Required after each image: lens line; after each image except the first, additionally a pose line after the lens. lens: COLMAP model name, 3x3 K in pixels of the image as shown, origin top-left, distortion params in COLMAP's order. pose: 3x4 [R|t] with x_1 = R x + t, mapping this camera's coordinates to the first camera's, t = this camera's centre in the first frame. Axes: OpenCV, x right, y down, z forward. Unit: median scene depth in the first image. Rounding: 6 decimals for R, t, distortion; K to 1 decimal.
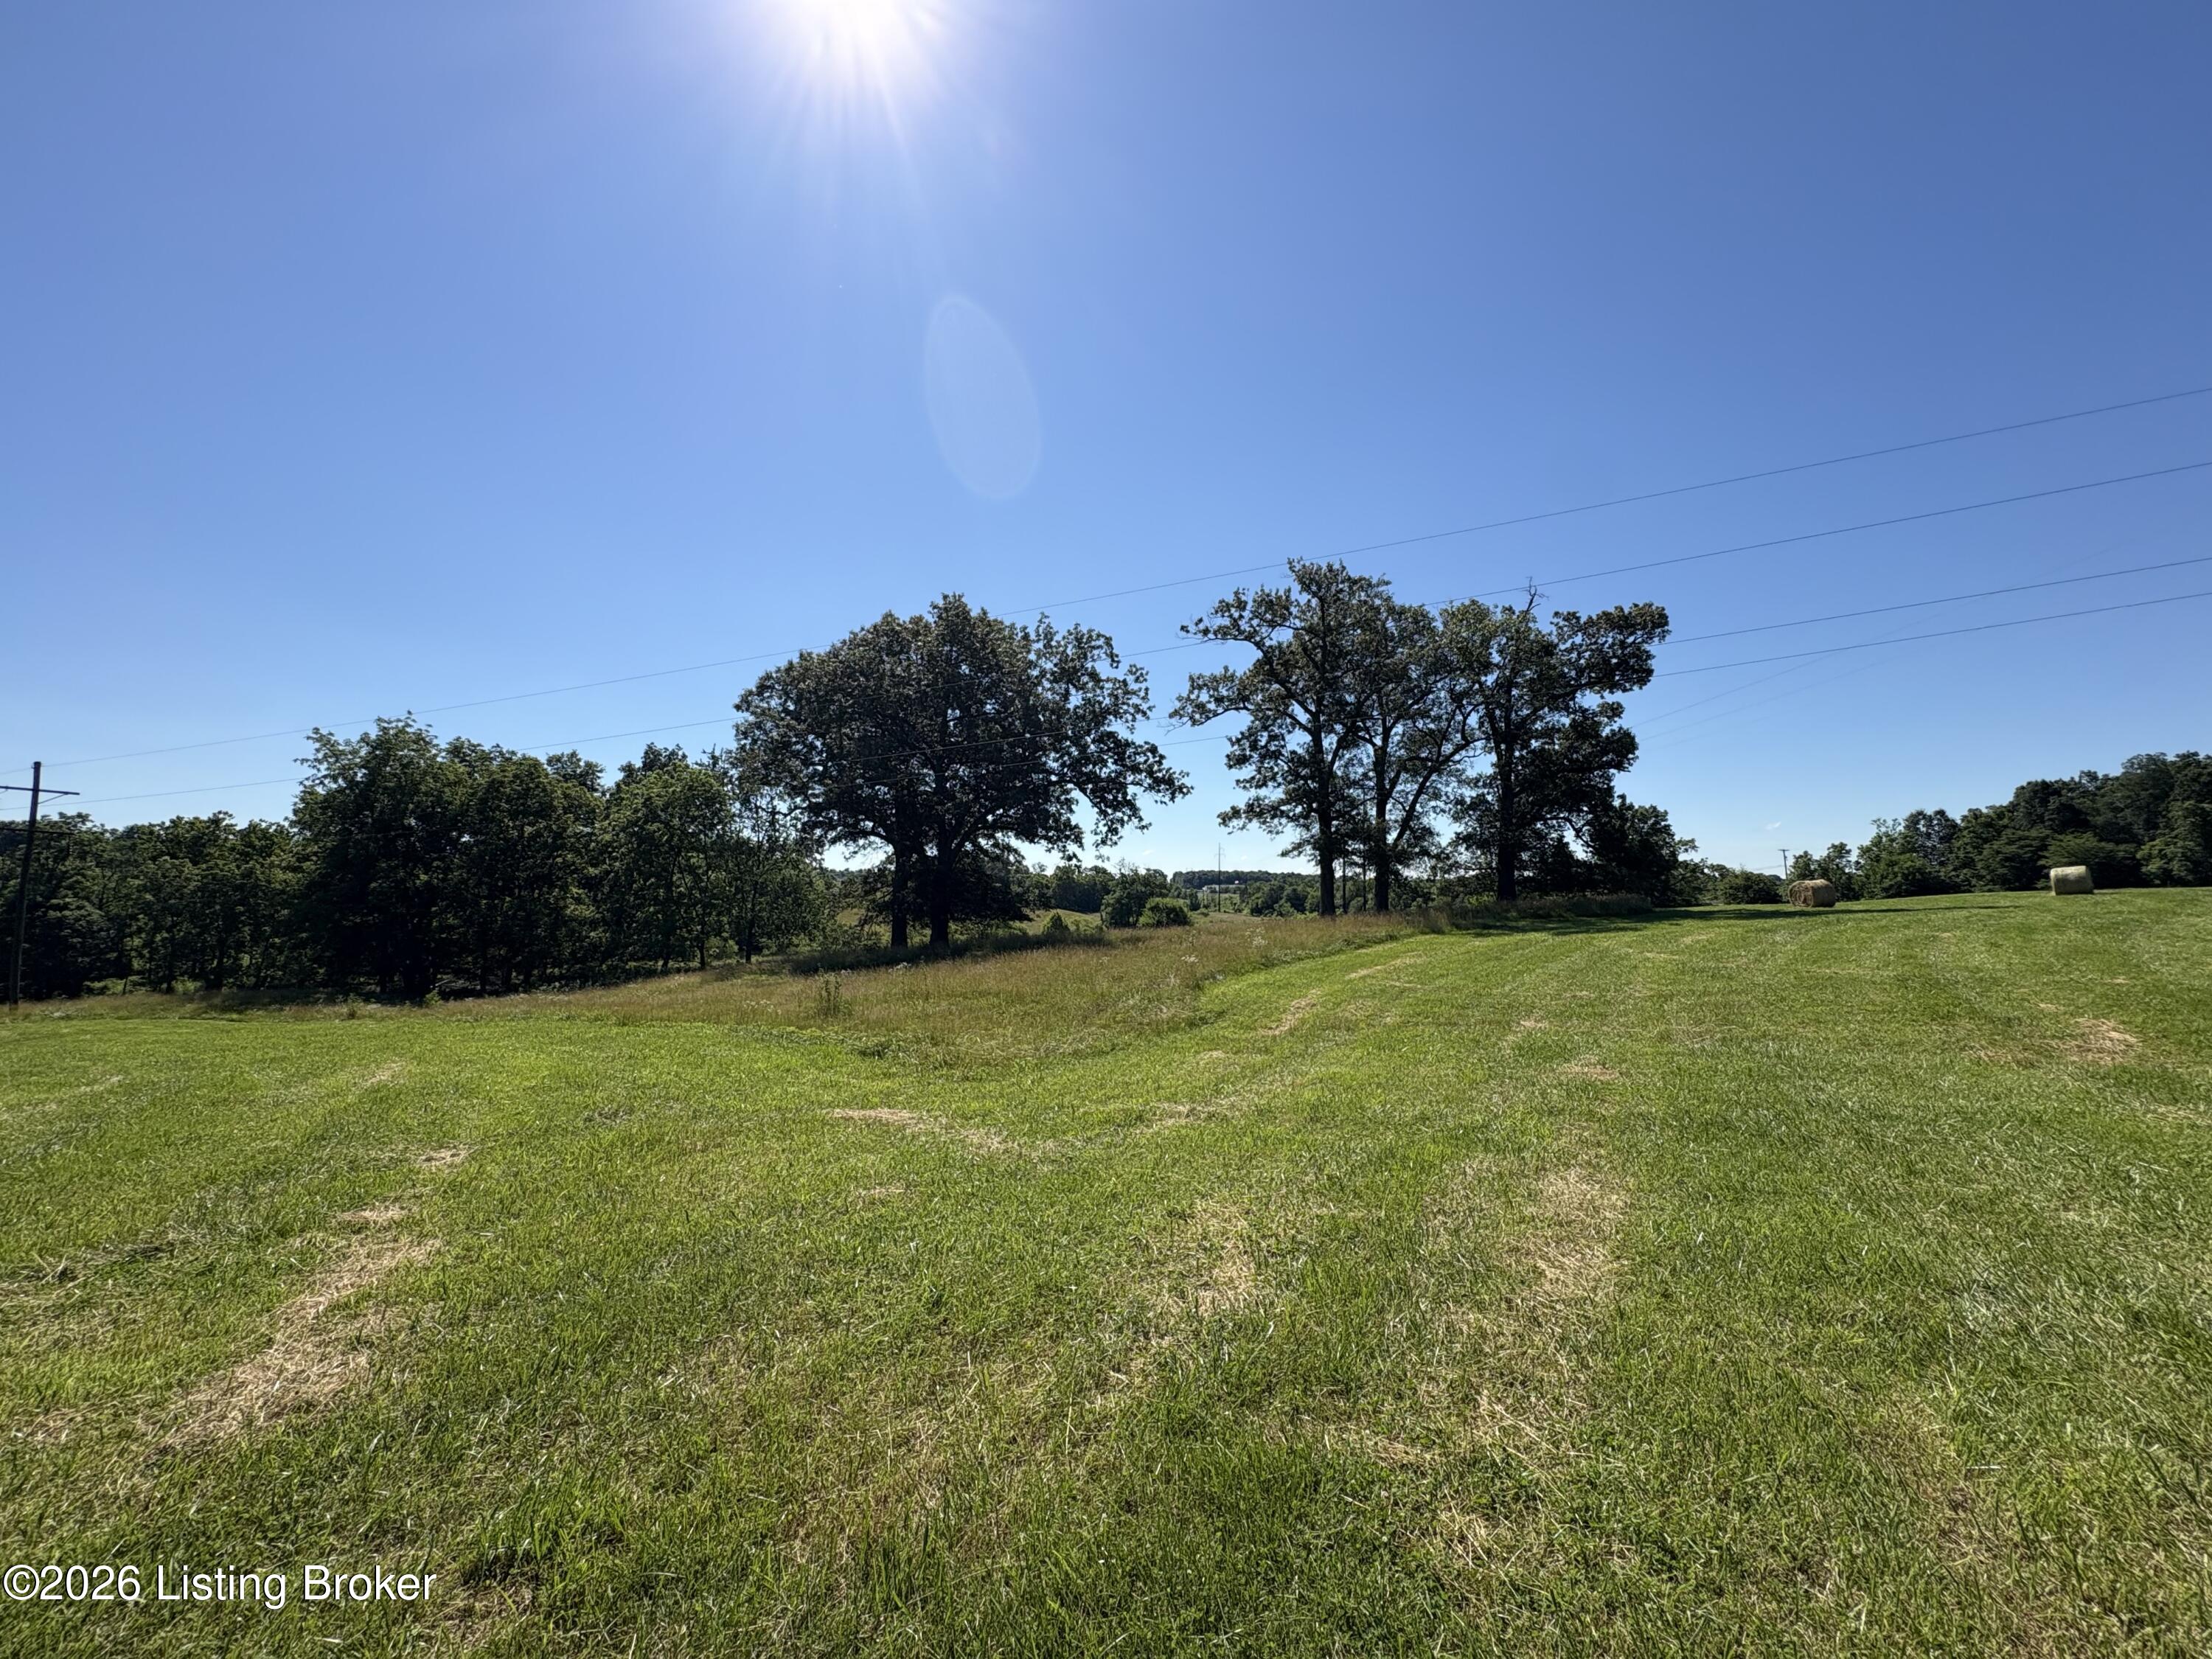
lens RADIAL K [[887.3, 0, 1106.6], [0, 887.3, 823.4], [0, 0, 1]] dist [0.000156, 0.000062]
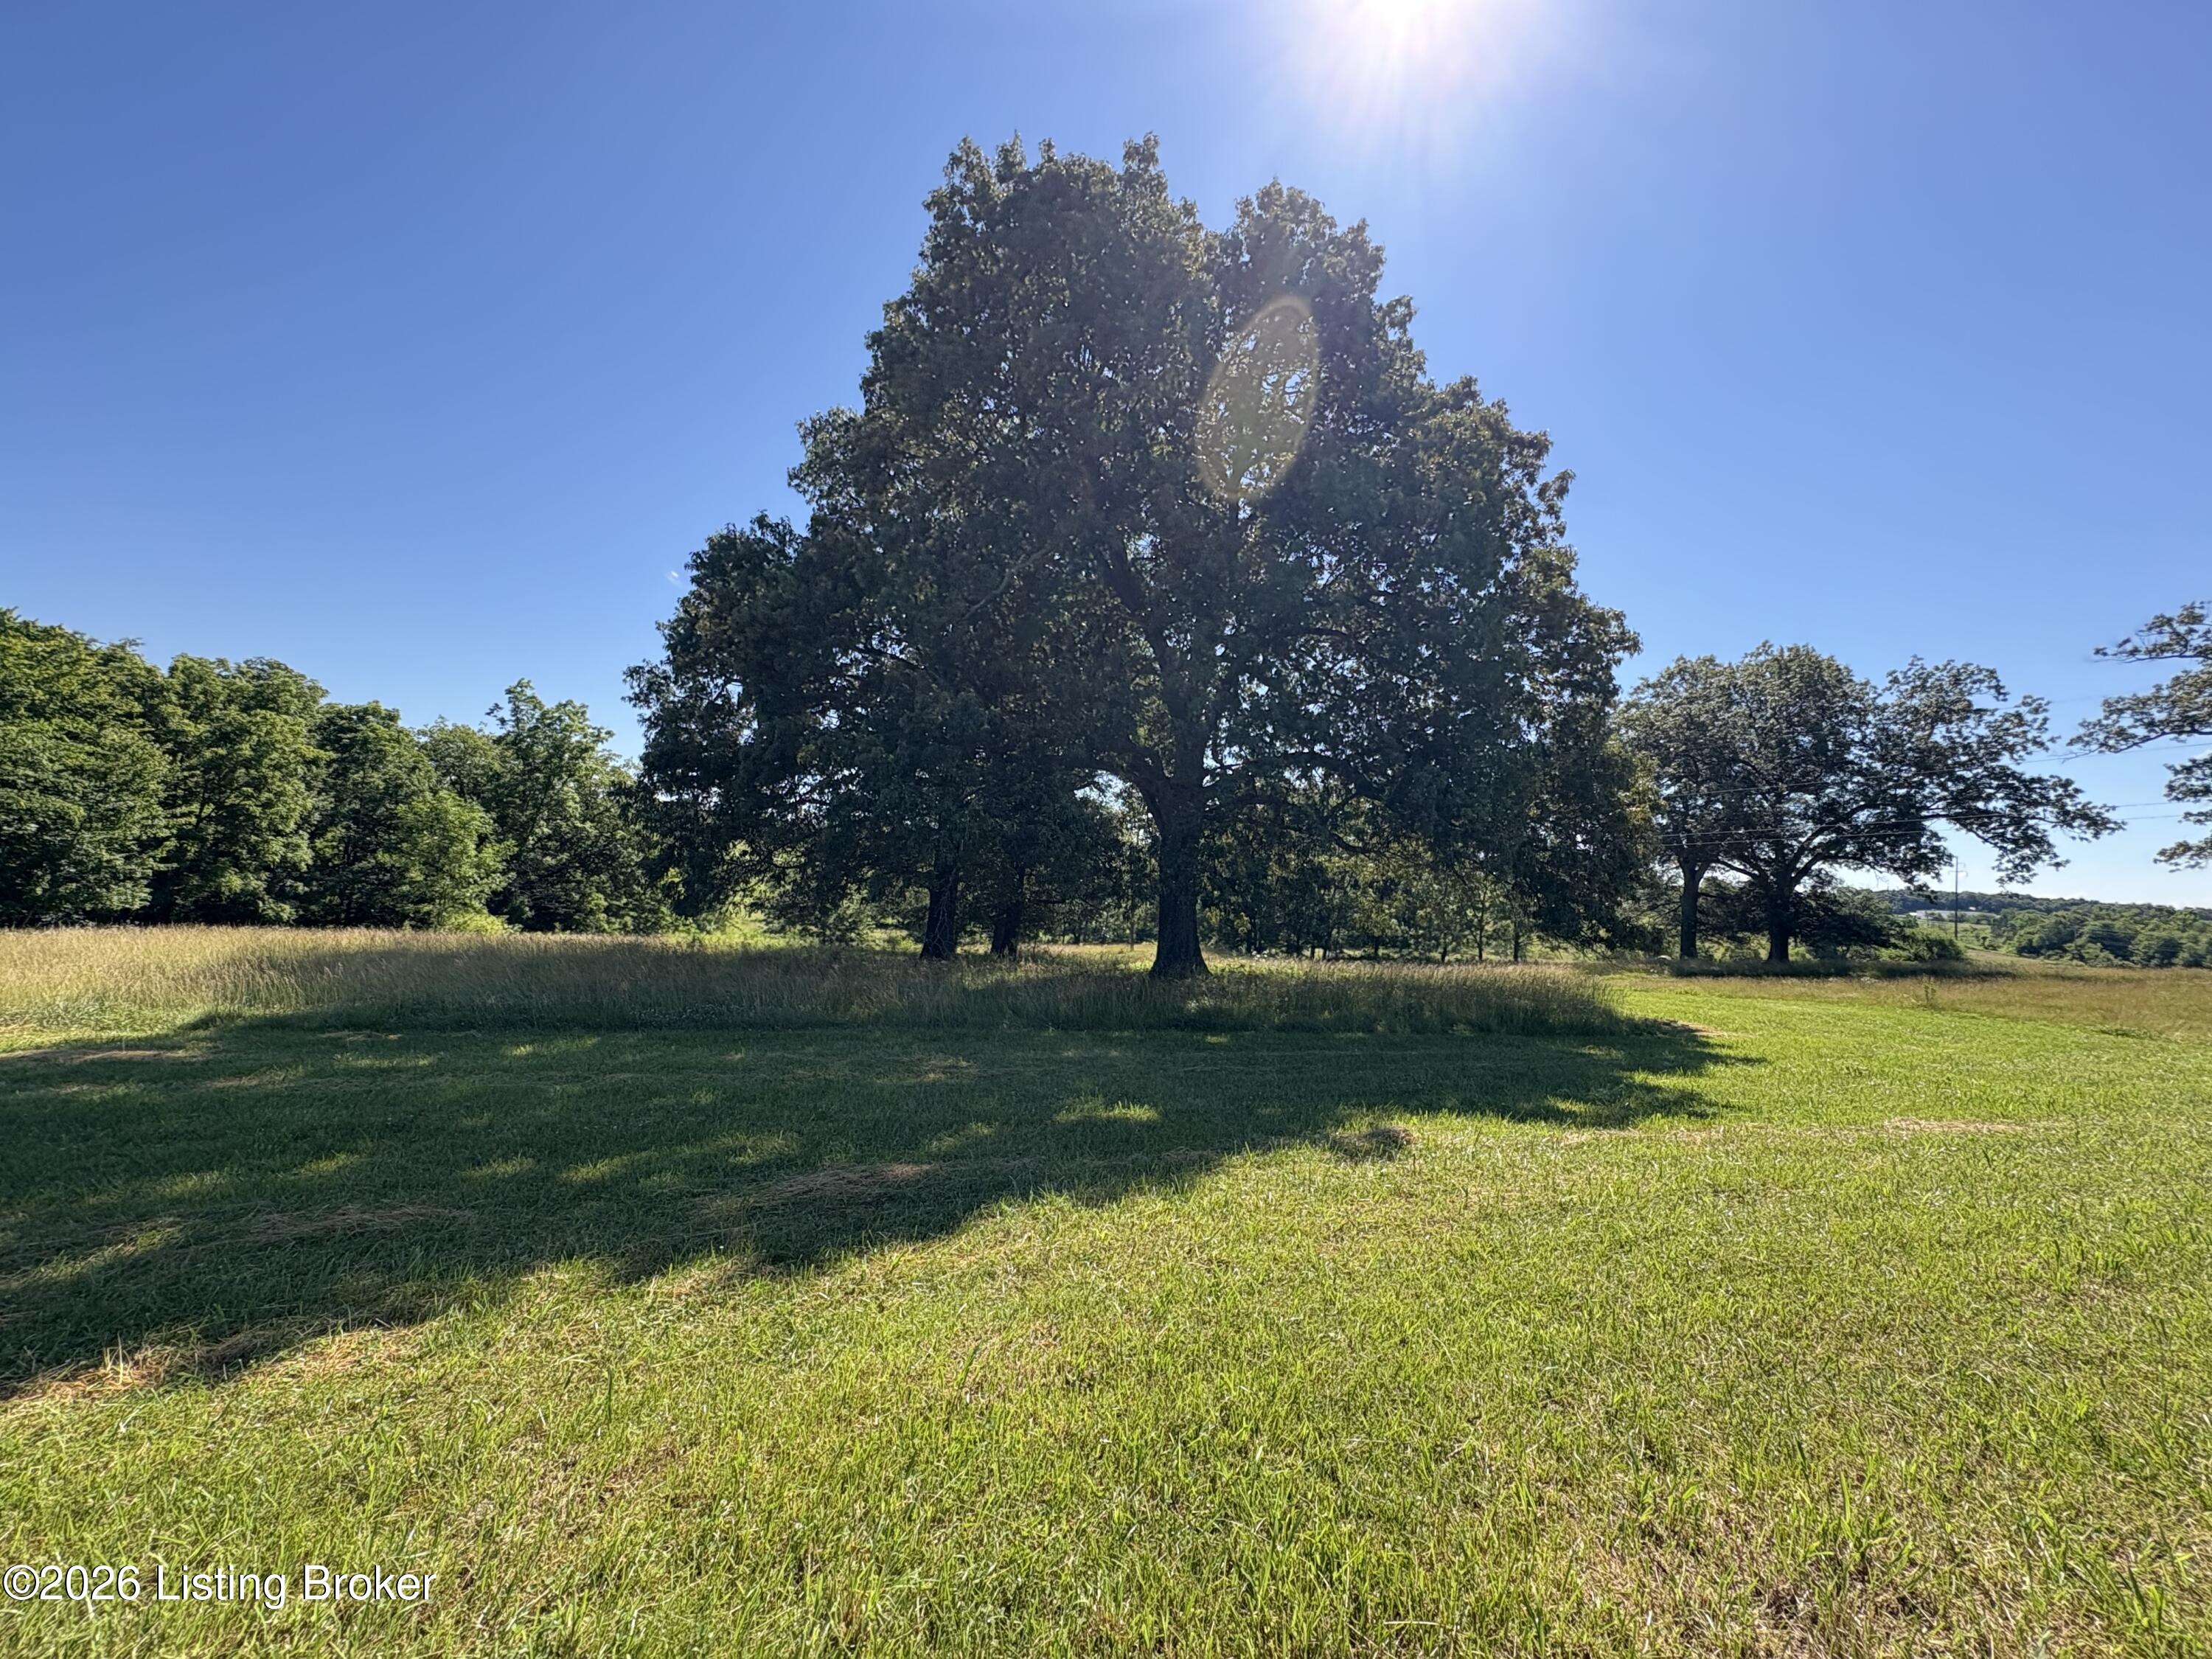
lens RADIAL K [[887.3, 0, 1105.7], [0, 887.3, 830.4], [0, 0, 1]] dist [0.000156, 0.000062]
pose [[0.809352, 0.014053, -0.587155, -0.217133], [-0.008213, 0.999887, 0.012610, -0.033305], [0.587266, -0.005384, 0.809376, -0.396645]]
